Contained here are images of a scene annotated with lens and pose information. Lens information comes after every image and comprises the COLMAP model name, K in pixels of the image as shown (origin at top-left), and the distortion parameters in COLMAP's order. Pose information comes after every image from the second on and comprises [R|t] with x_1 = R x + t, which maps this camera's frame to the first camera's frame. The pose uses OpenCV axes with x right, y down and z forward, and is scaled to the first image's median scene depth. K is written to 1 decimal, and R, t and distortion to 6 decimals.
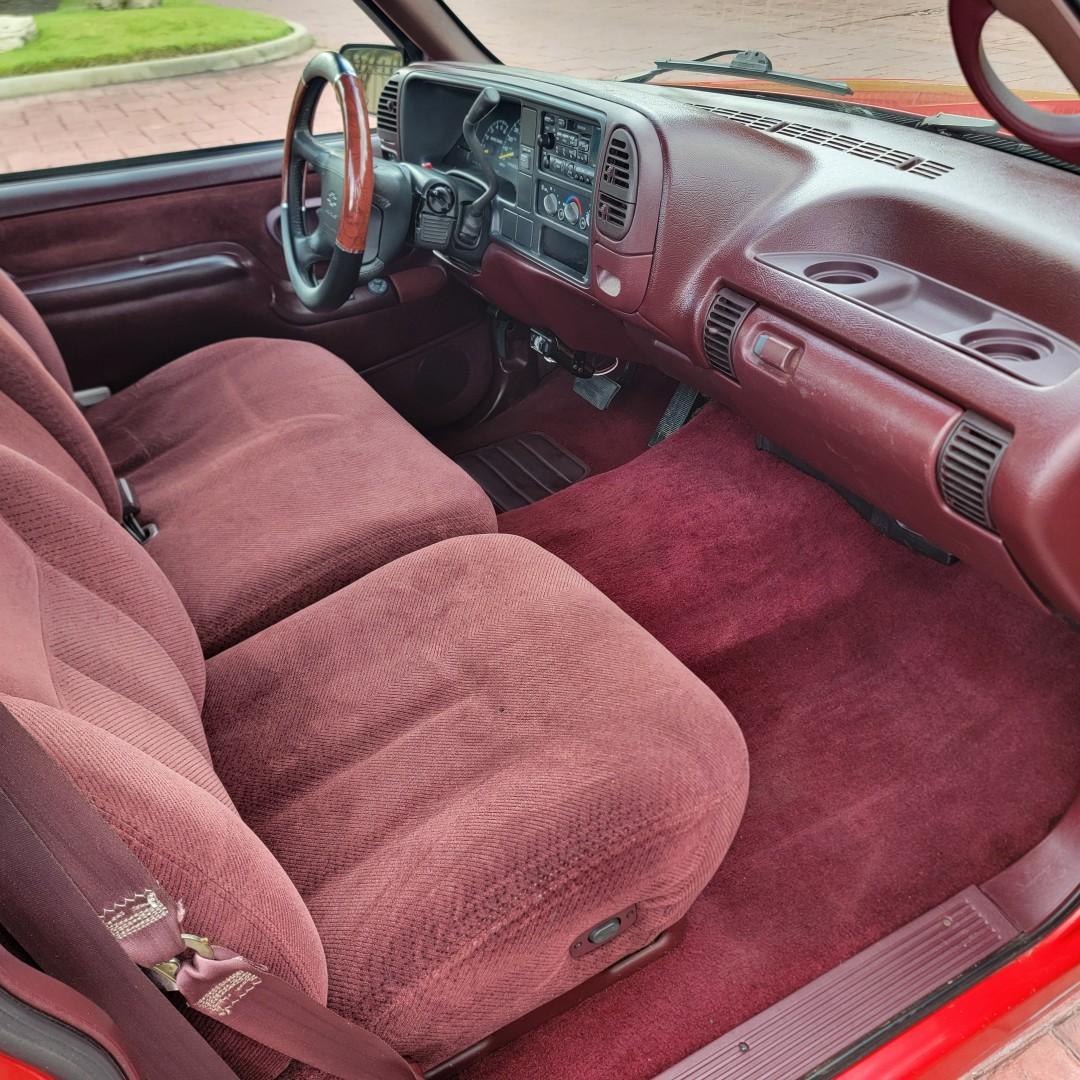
lens RADIAL K [[1027.5, 0, 540.0], [0, 1027.5, 540.0], [0, 0, 1]] dist [0.048399, -0.019164]
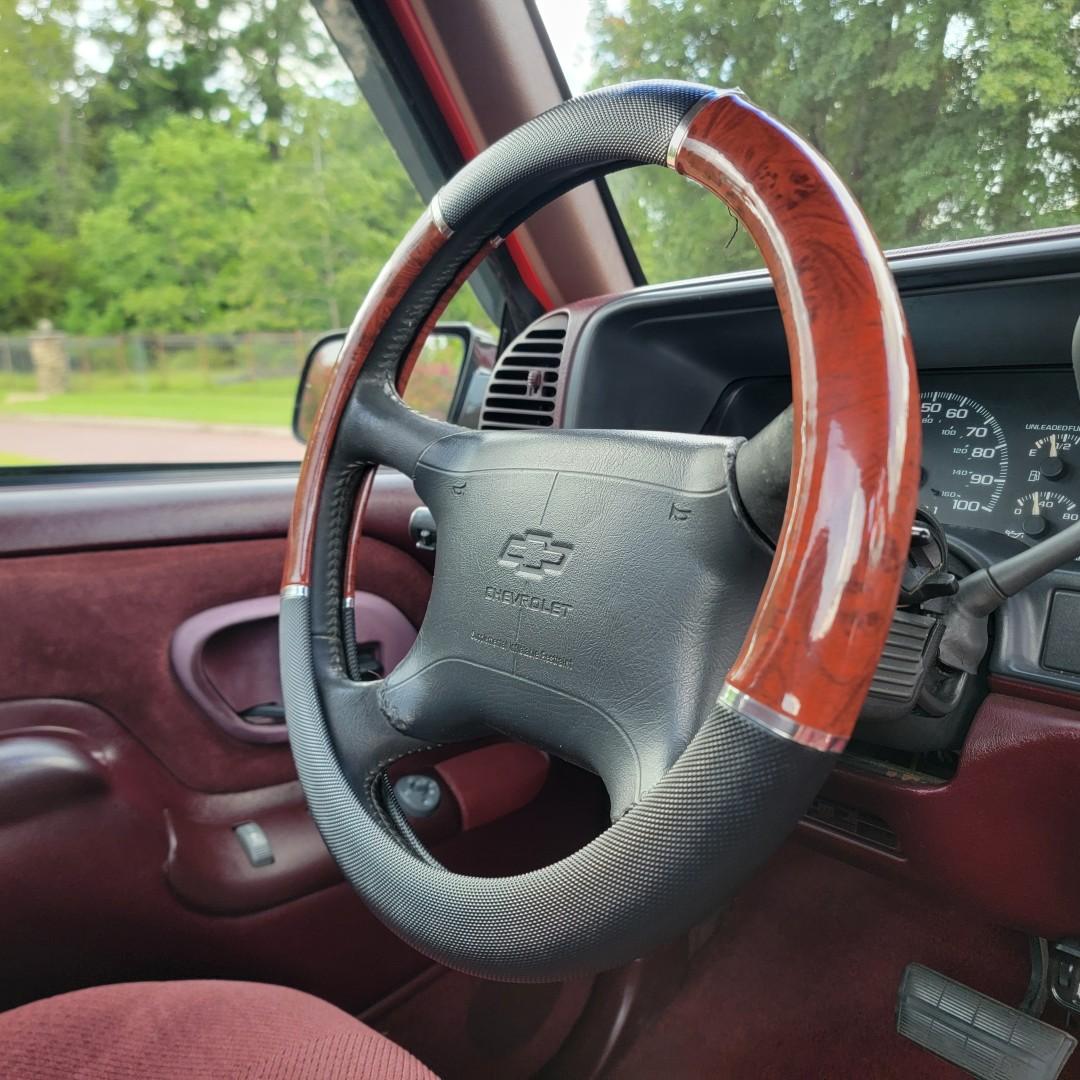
lens RADIAL K [[1027.5, 0, 540.0], [0, 1027.5, 540.0], [0, 0, 1]] dist [0.048399, -0.019164]
pose [[0.960270, 0.026529, 0.277809, -0.241548], [0.089783, 0.913181, -0.397543, -0.179308], [-0.264236, 0.406691, 0.874518, 0.613328]]
